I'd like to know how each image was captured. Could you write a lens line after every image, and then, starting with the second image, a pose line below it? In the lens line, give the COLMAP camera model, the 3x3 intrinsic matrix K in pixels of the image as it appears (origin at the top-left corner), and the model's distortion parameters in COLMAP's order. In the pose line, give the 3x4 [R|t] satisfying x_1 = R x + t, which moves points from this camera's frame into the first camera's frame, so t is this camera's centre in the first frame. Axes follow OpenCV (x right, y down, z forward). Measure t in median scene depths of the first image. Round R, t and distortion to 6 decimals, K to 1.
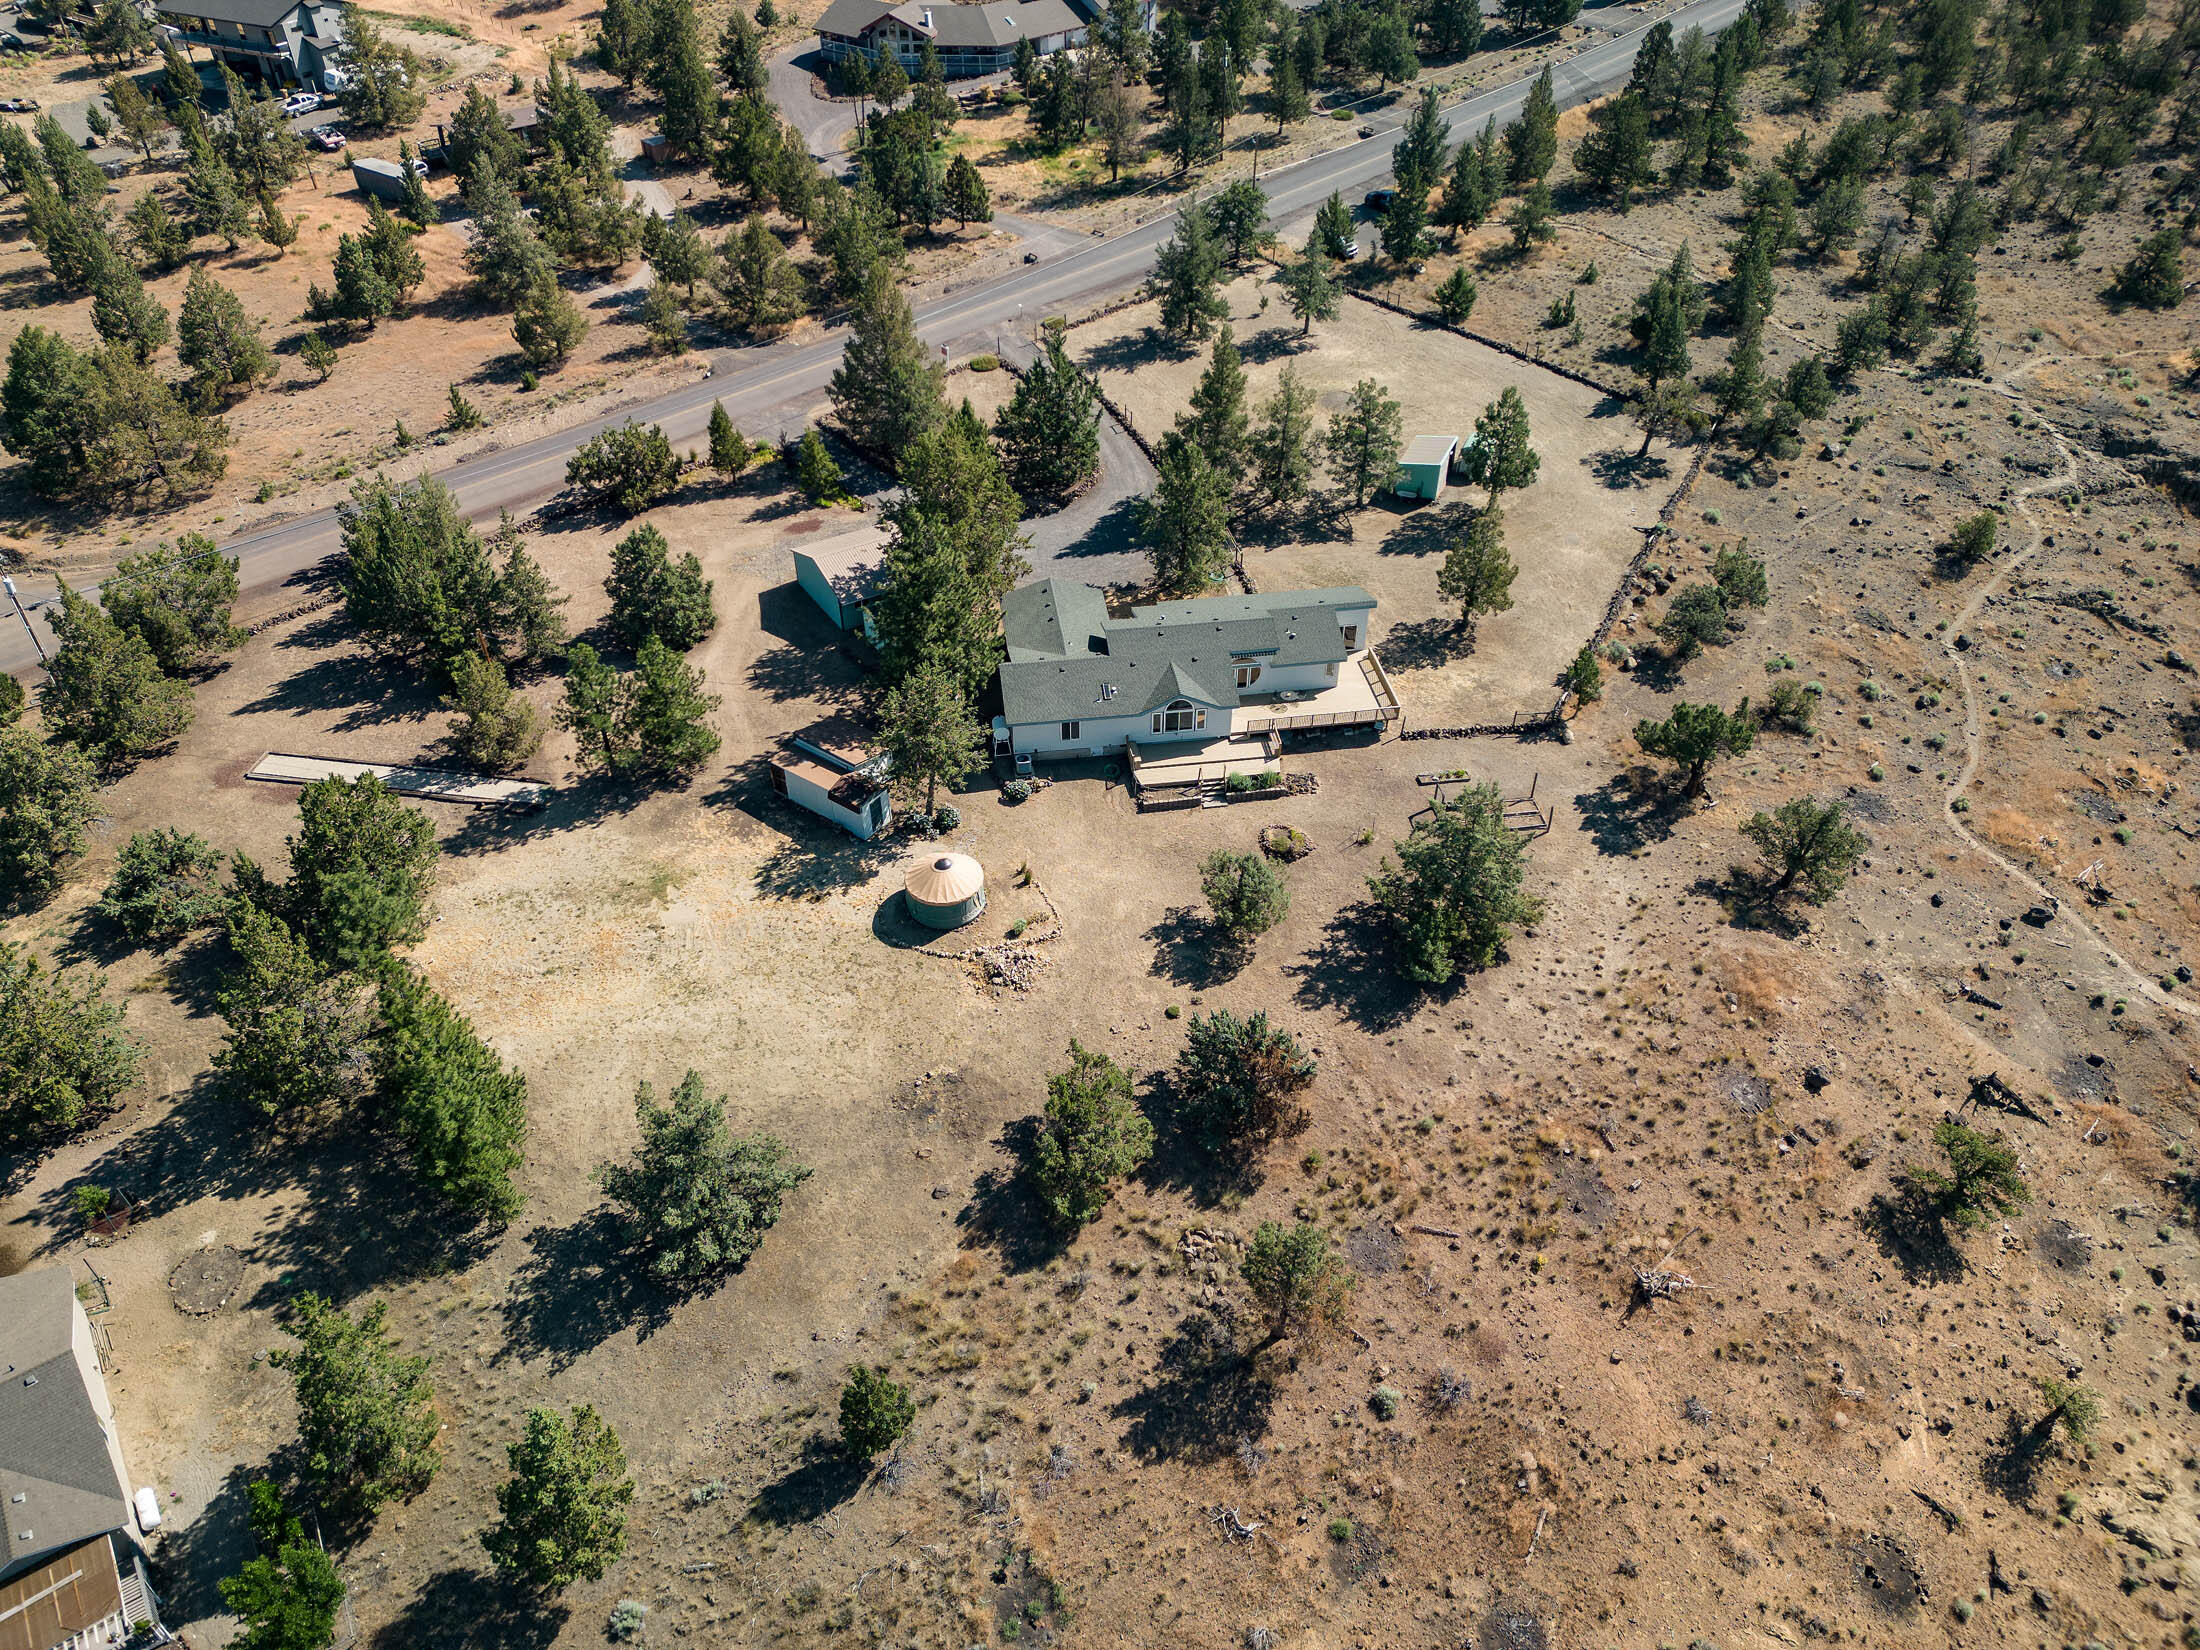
lens RADIAL K [[1542.0, 0, 1100.6], [0, 1542.0, 814.9], [0, 0, 1]] dist [0.067320, -0.056733]
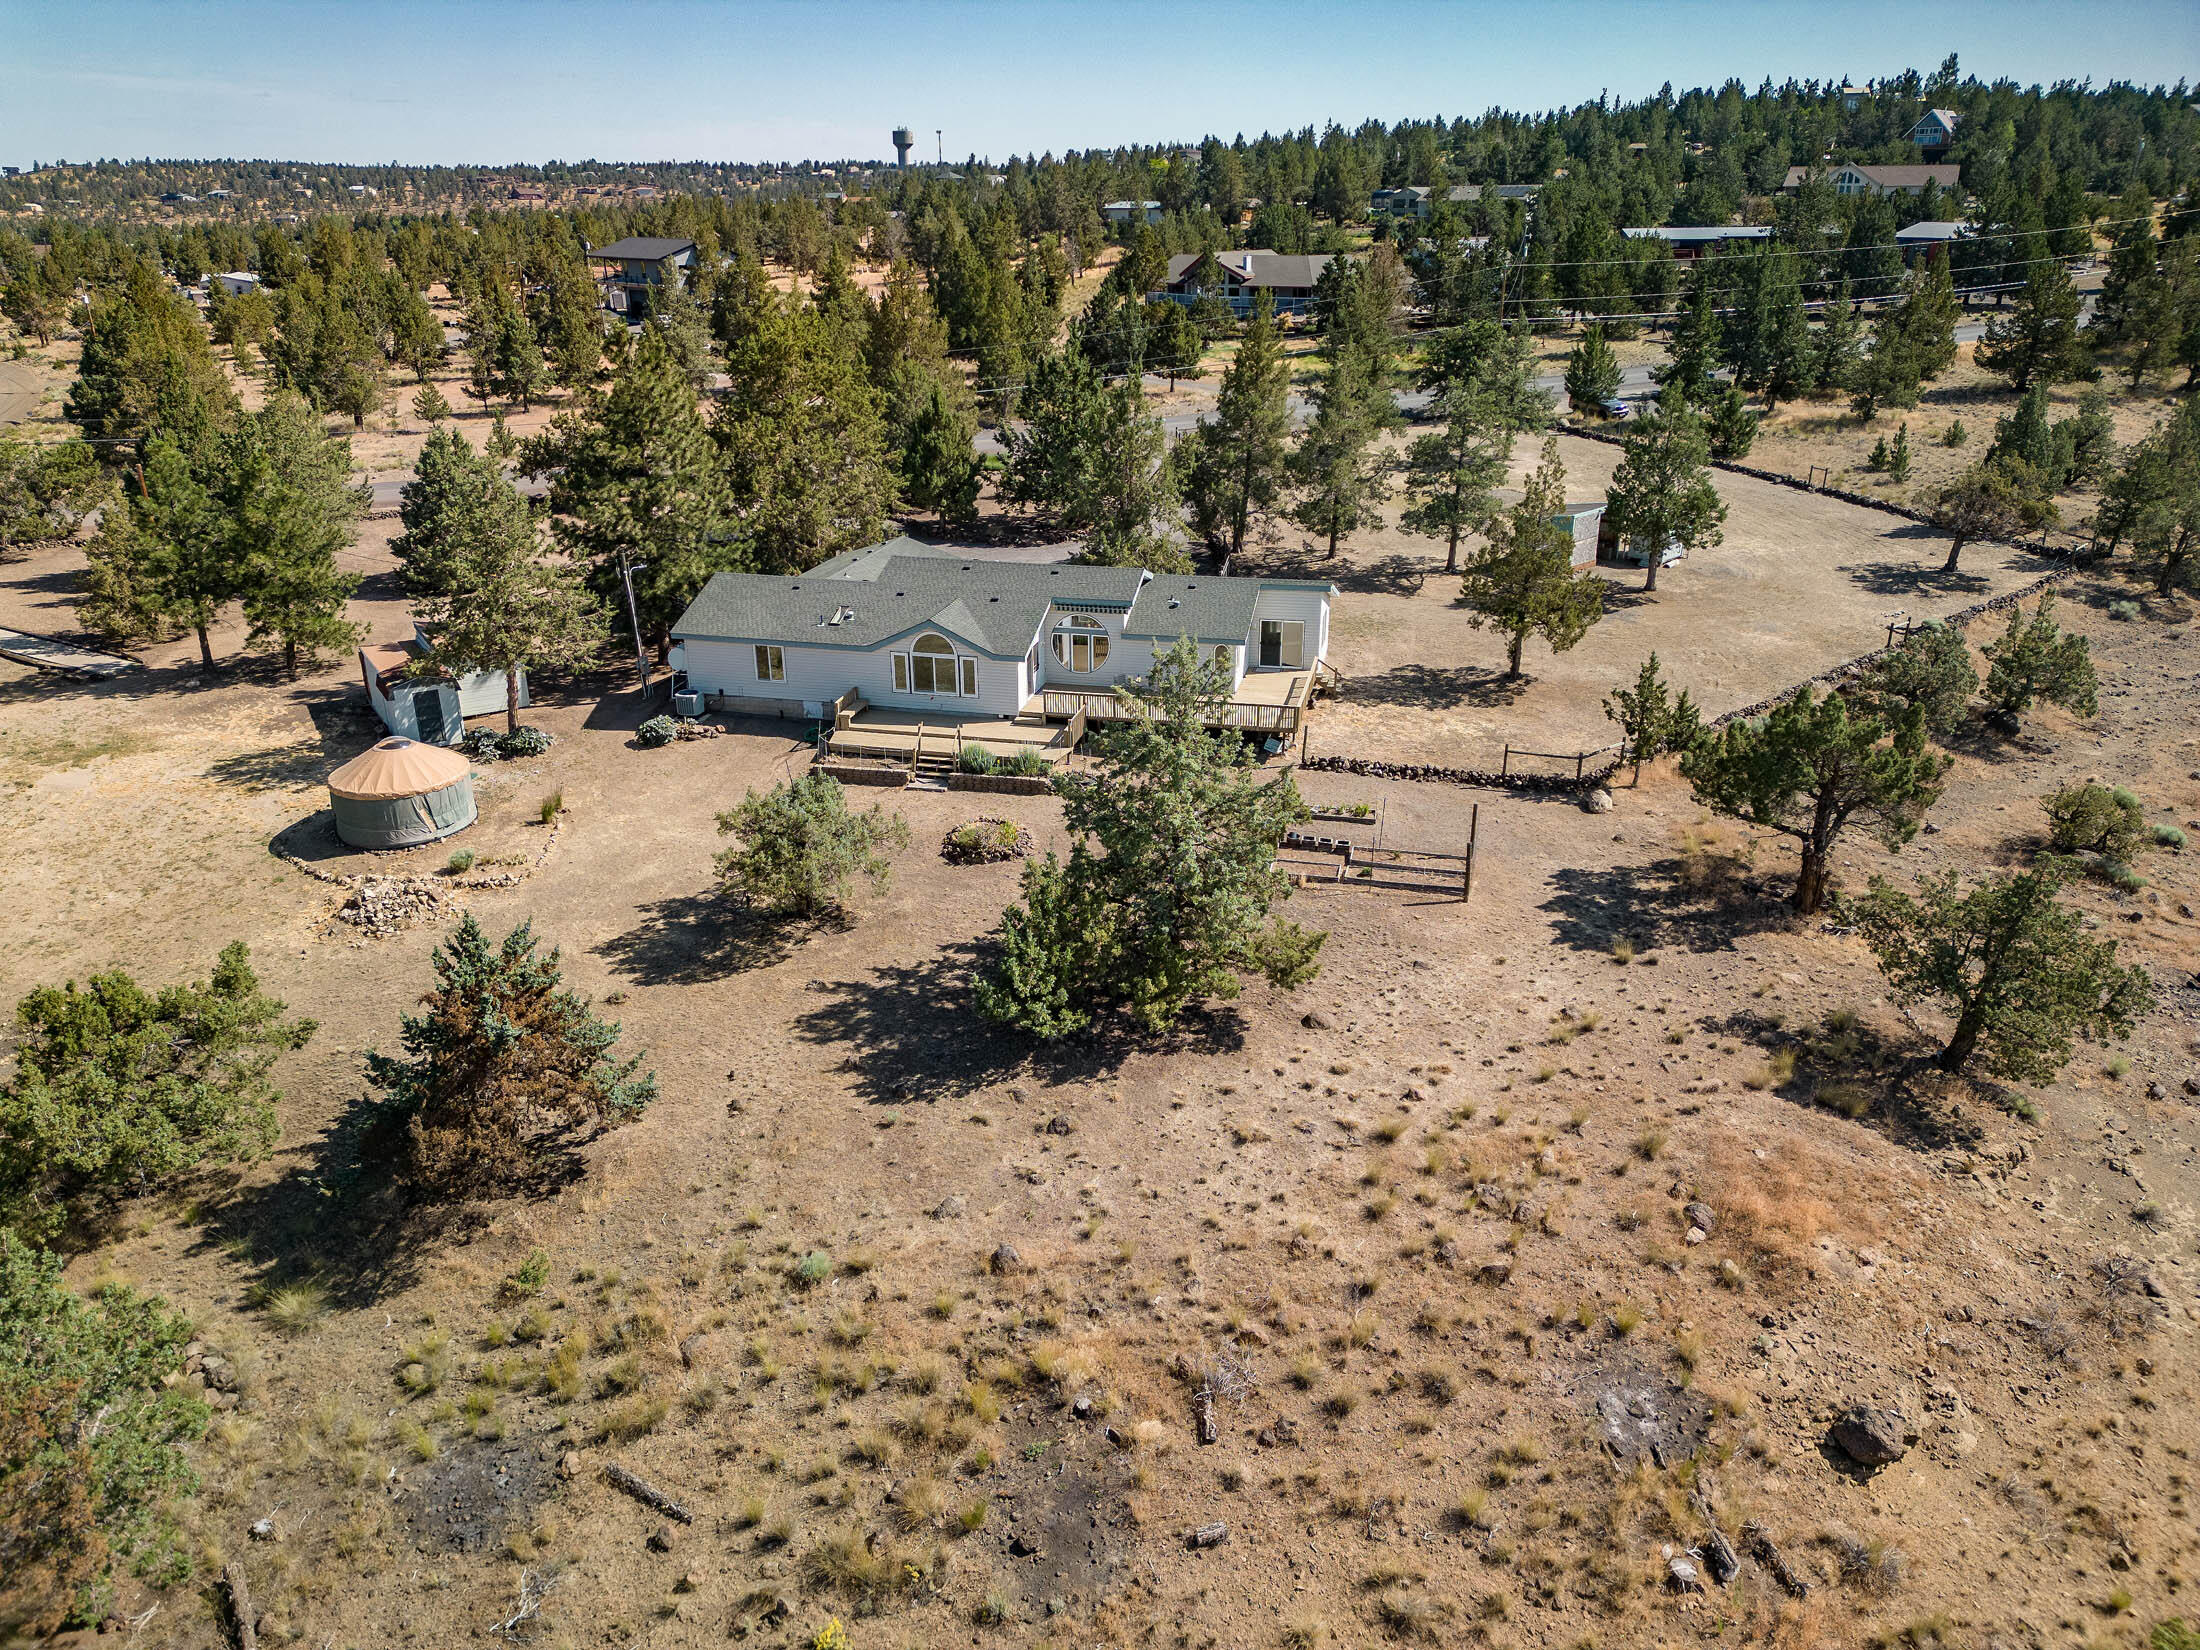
lens RADIAL K [[1542.0, 0, 1093.9], [0, 1542.0, 818.5], [0, 0, 1]] dist [0.067320, -0.056733]
pose [[0.934336, 0.135879, -0.329474, 0.330039], [-0.226941, 0.939649, -0.256044, 0.141492], [0.274799, 0.314002, 0.908784, 0.477416]]
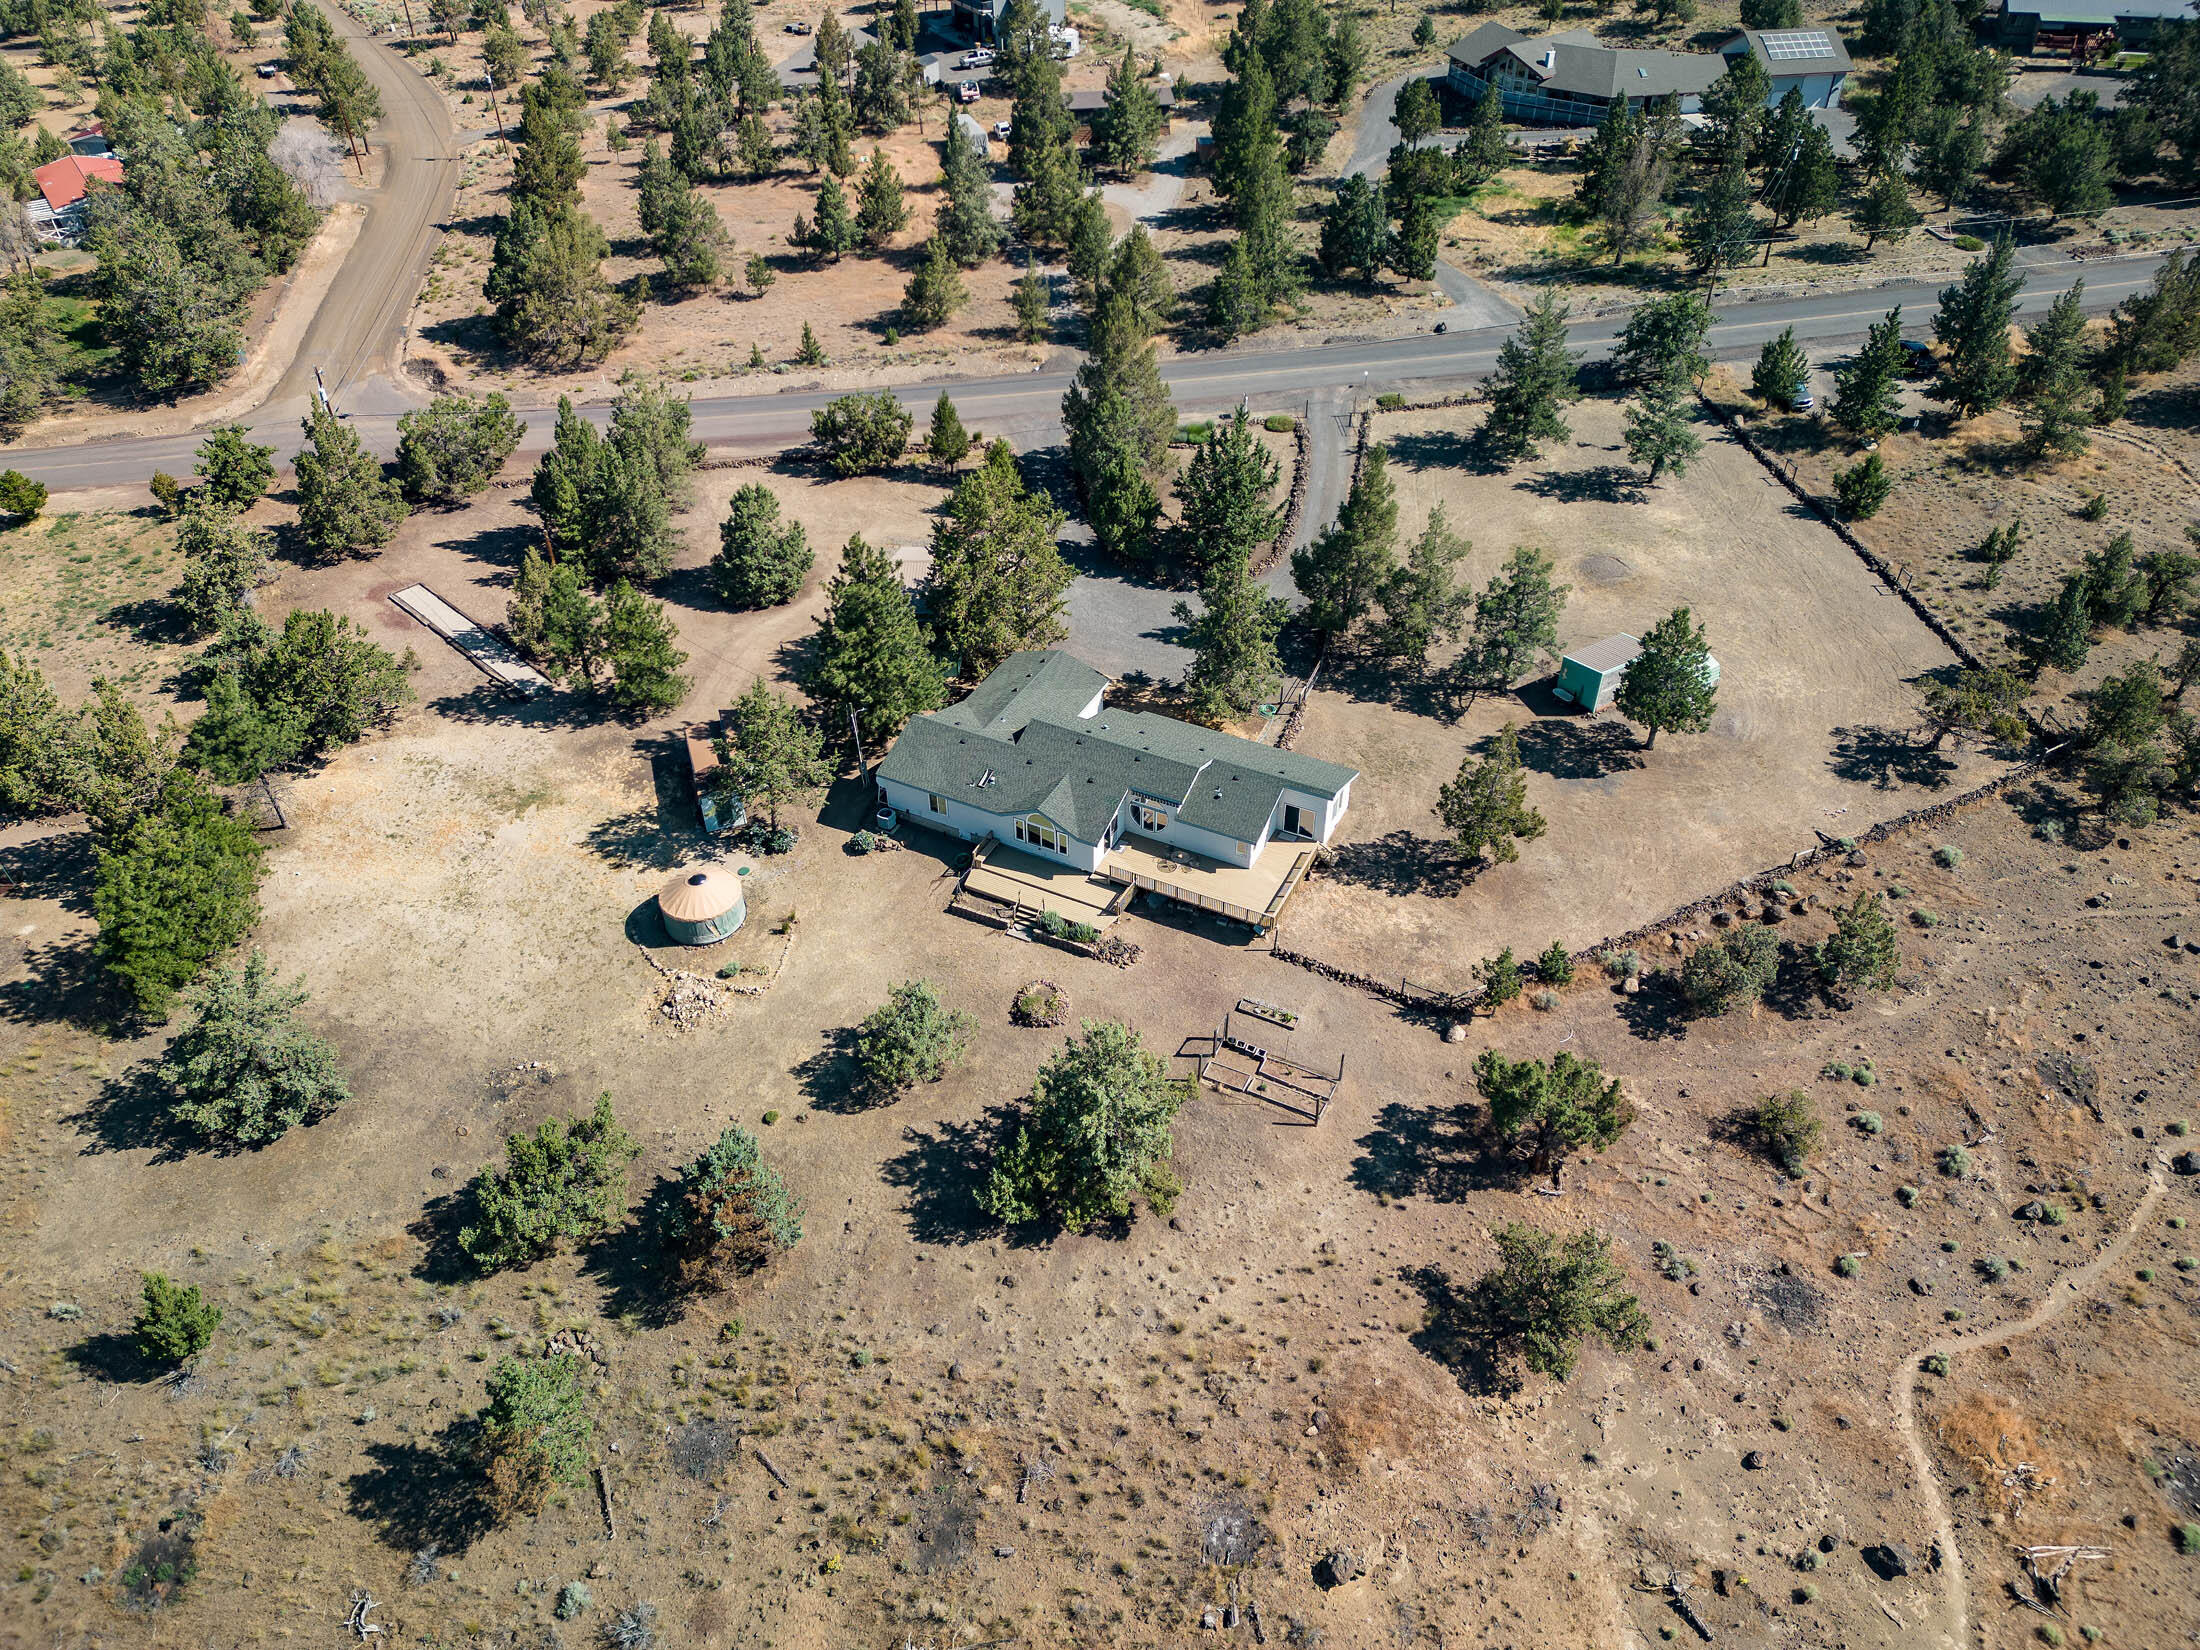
lens RADIAL K [[1542.0, 0, 1080.5], [0, 1542.0, 805.9], [0, 0, 1]] dist [0.067320, -0.056733]
pose [[0.823799, 0.353724, -0.442985, 0.475137], [-0.355362, 0.931071, 0.082610, -0.164575], [0.441671, 0.089366, 0.892715, 0.200388]]
